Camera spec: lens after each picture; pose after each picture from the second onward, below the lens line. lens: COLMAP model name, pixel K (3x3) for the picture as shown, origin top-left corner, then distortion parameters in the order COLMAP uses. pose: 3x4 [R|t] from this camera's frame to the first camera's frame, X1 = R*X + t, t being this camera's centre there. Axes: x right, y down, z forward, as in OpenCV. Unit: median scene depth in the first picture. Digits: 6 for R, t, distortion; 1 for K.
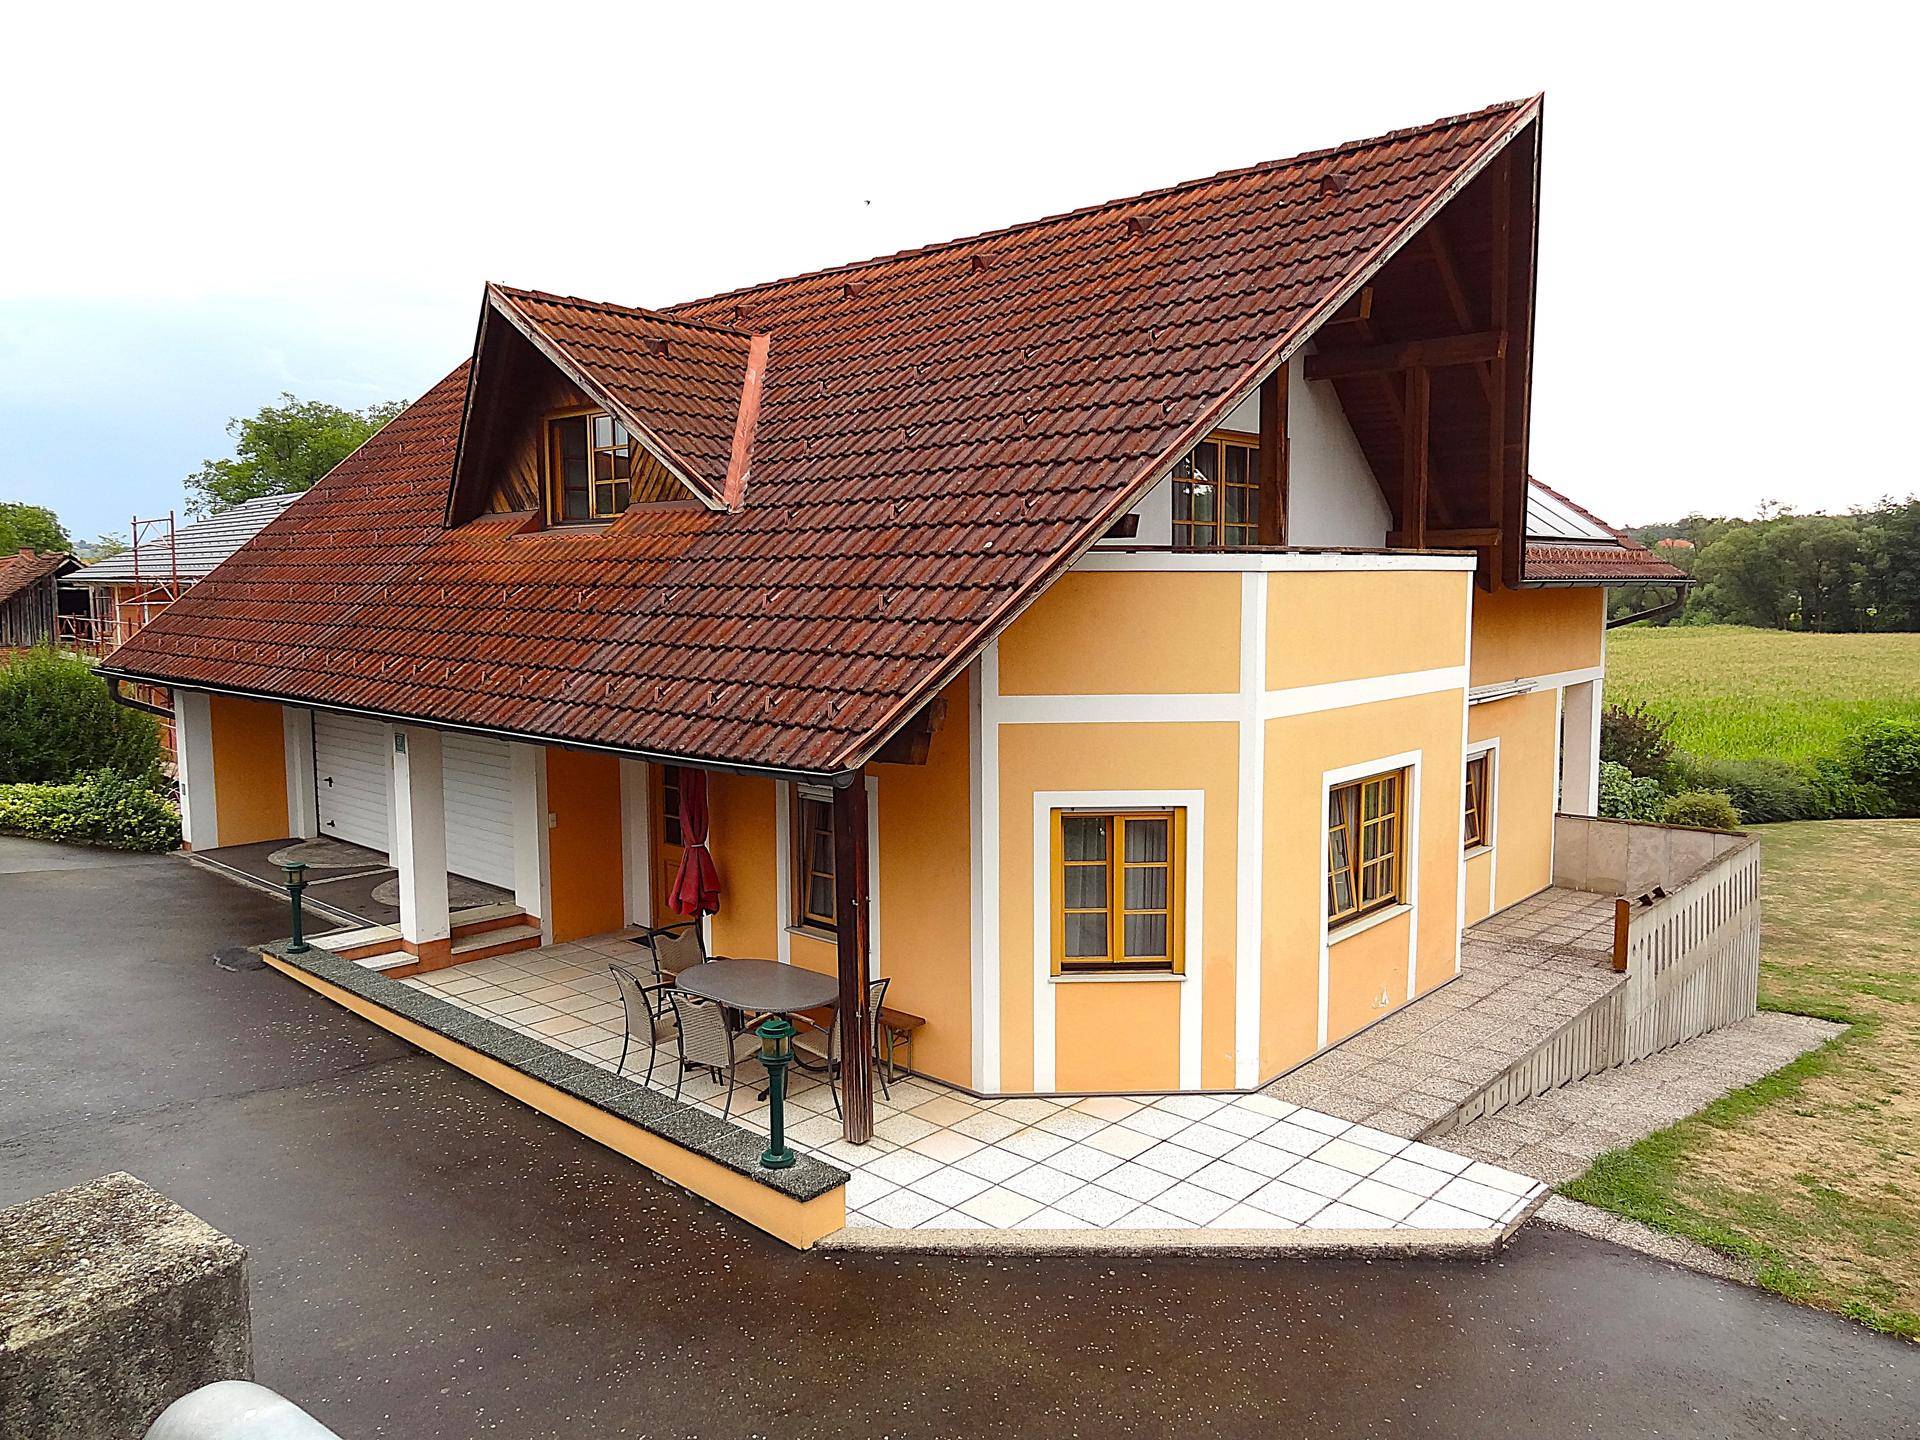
lens RADIAL K [[1332.1, 0, 960.0], [0, 1332.1, 720.0], [0, 0, 1]] dist [0.001327, 0.006289]
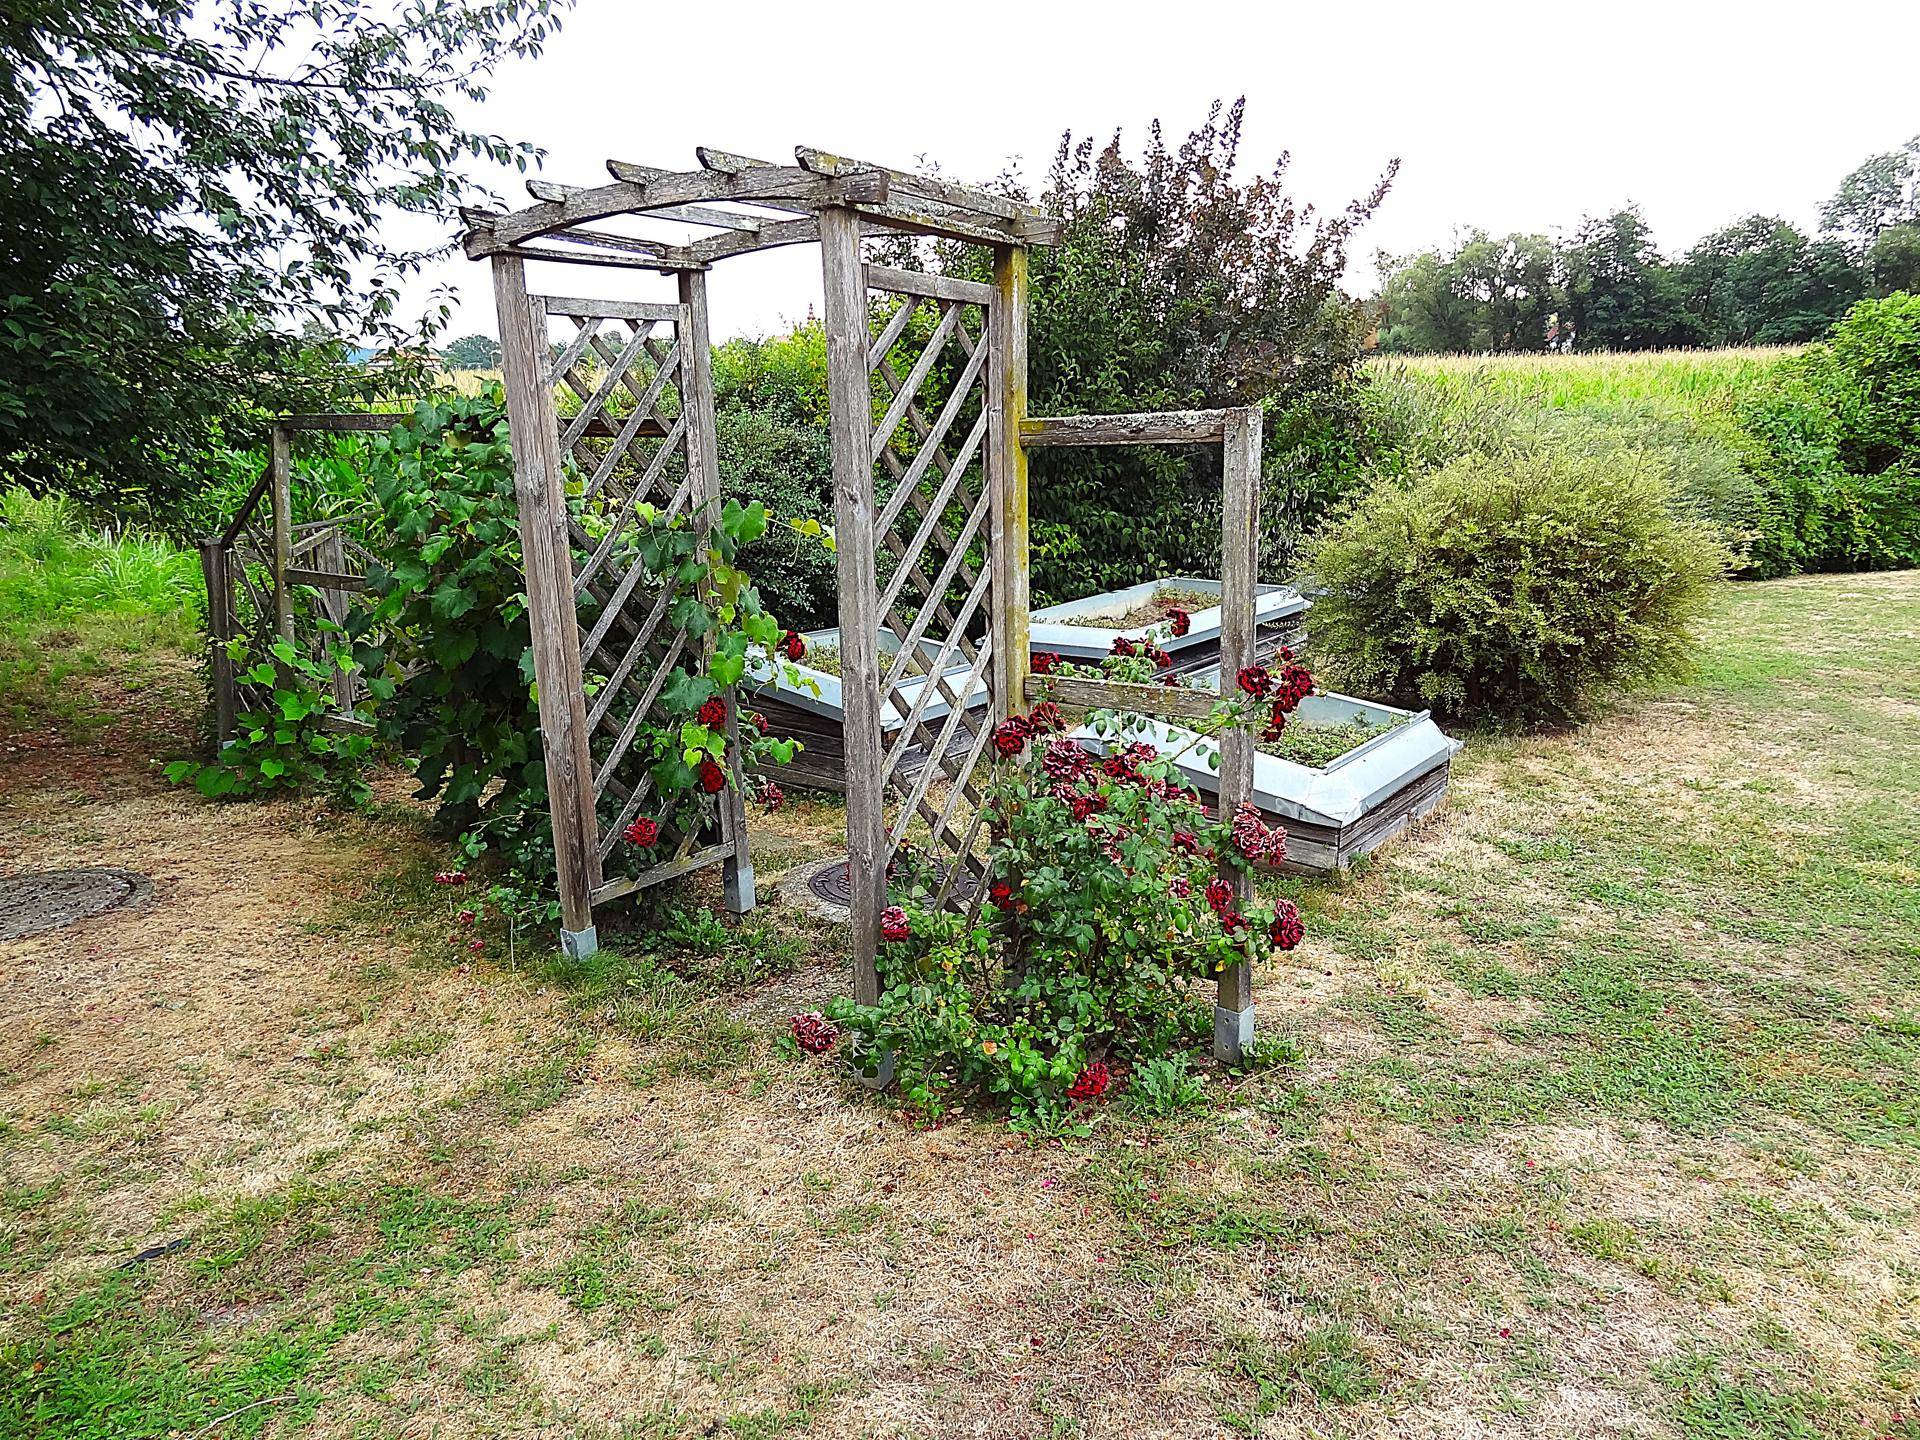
lens RADIAL K [[1332.5, 0, 963.3], [0, 1332.5, 726.2], [0, 0, 1]] dist [0.003011, 0.005580]
pose [[0.977582, -0.064063, 0.200572, 1.677366], [0.033087, 0.987495, 0.154139, 0.236140], [-0.207938, -0.144048, 0.967477, 3.181533]]
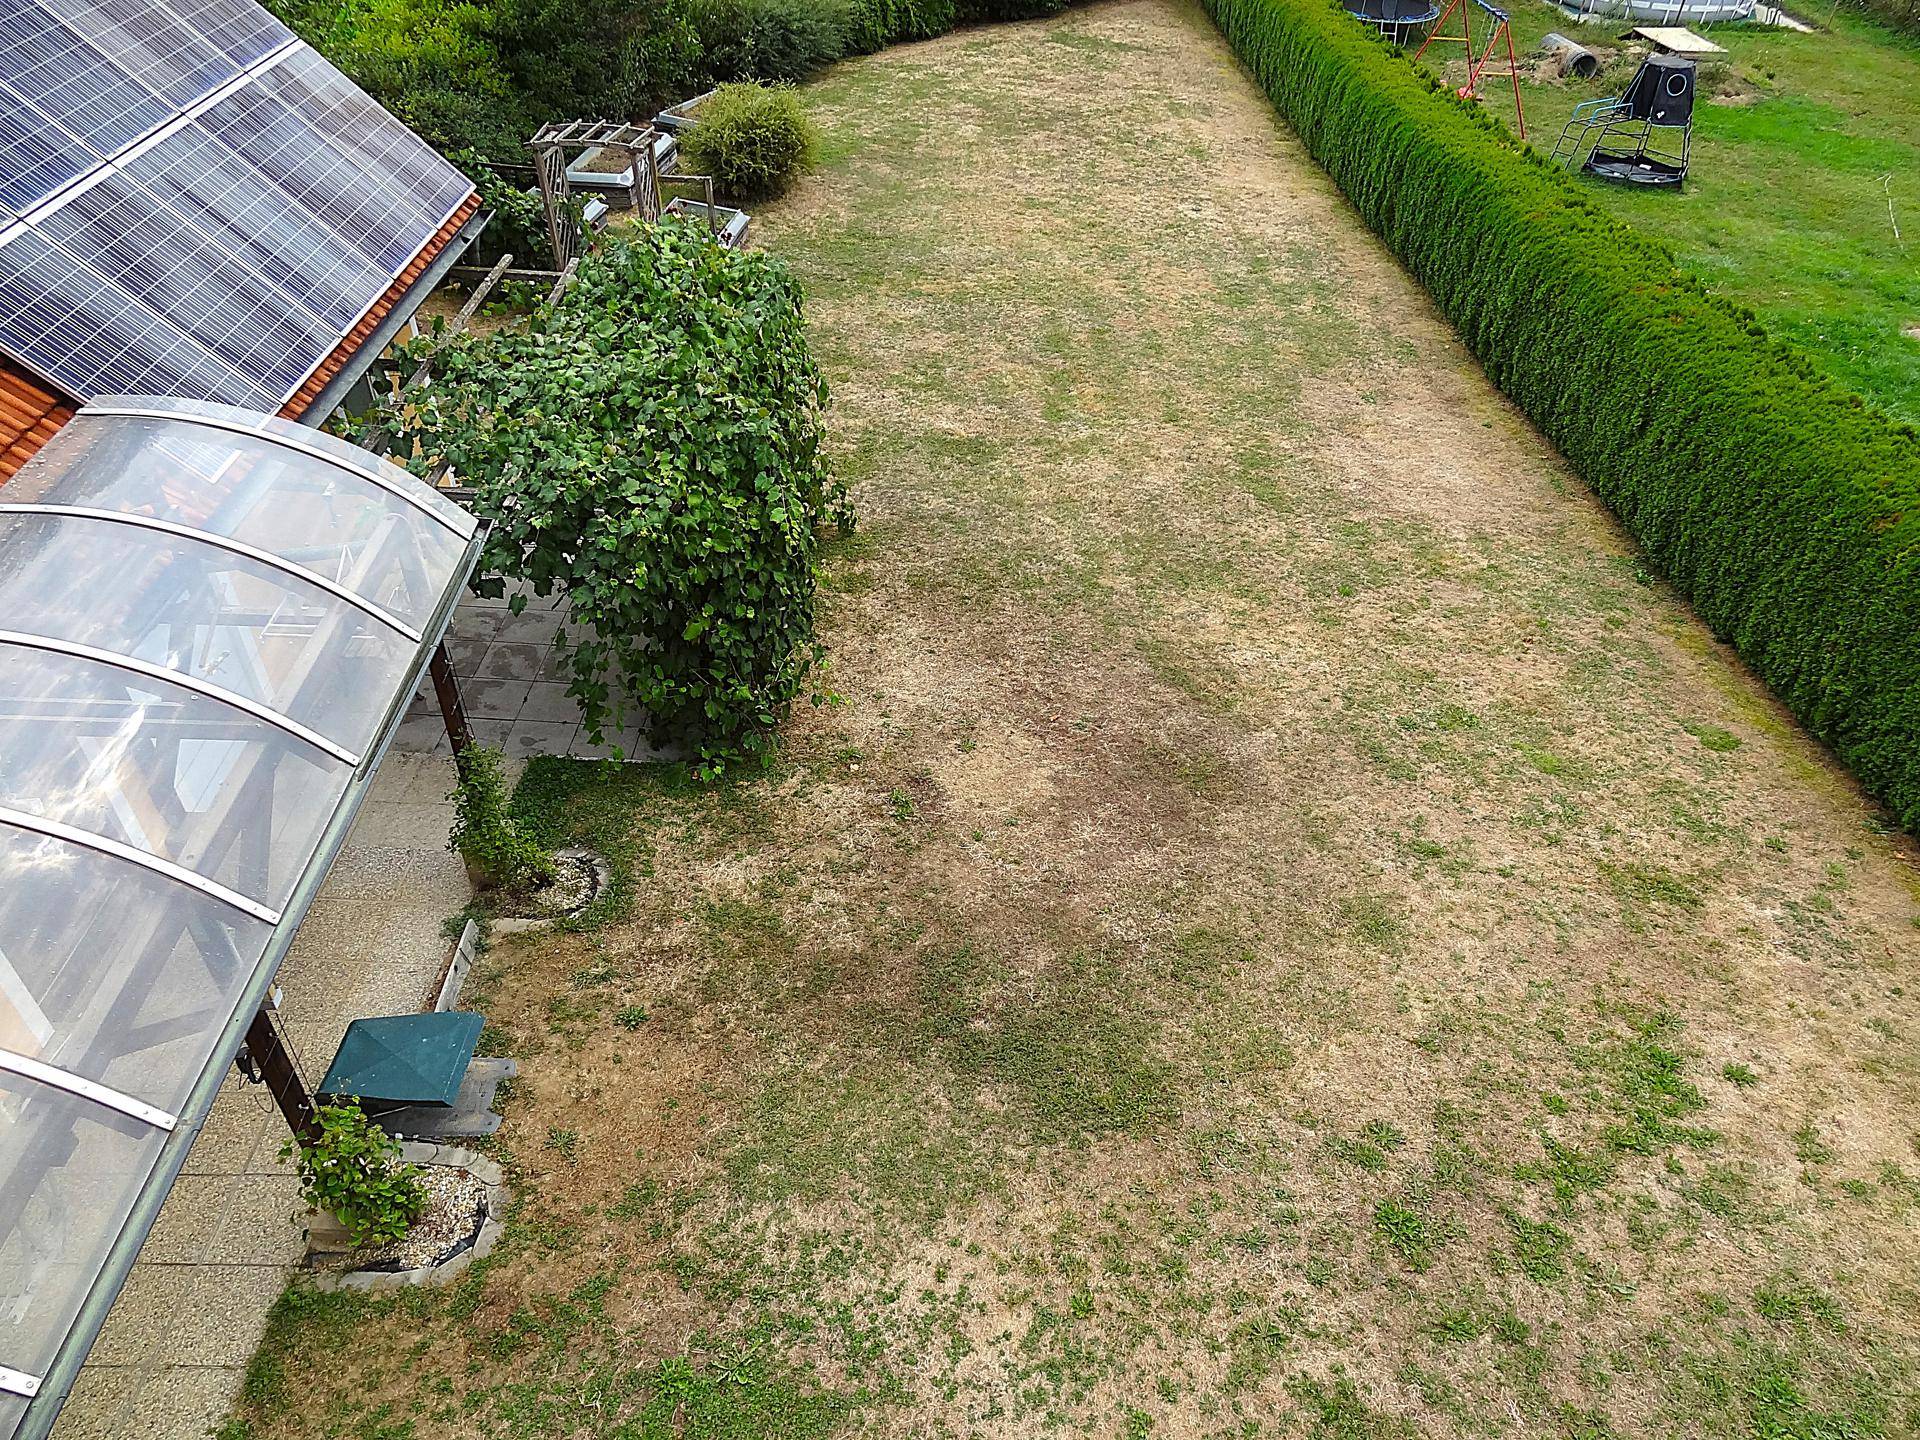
lens RADIAL K [[1332.5, 0, 963.3], [0, 1332.5, 726.2], [0, 0, 1]] dist [0.003011, 0.005580]
pose [[0.732647, -0.424957, 0.531639, 0.875392], [0.028934, 0.799864, 0.599484, -0.230681], [-0.679993, -0.423828, 0.598314, 2.001921]]
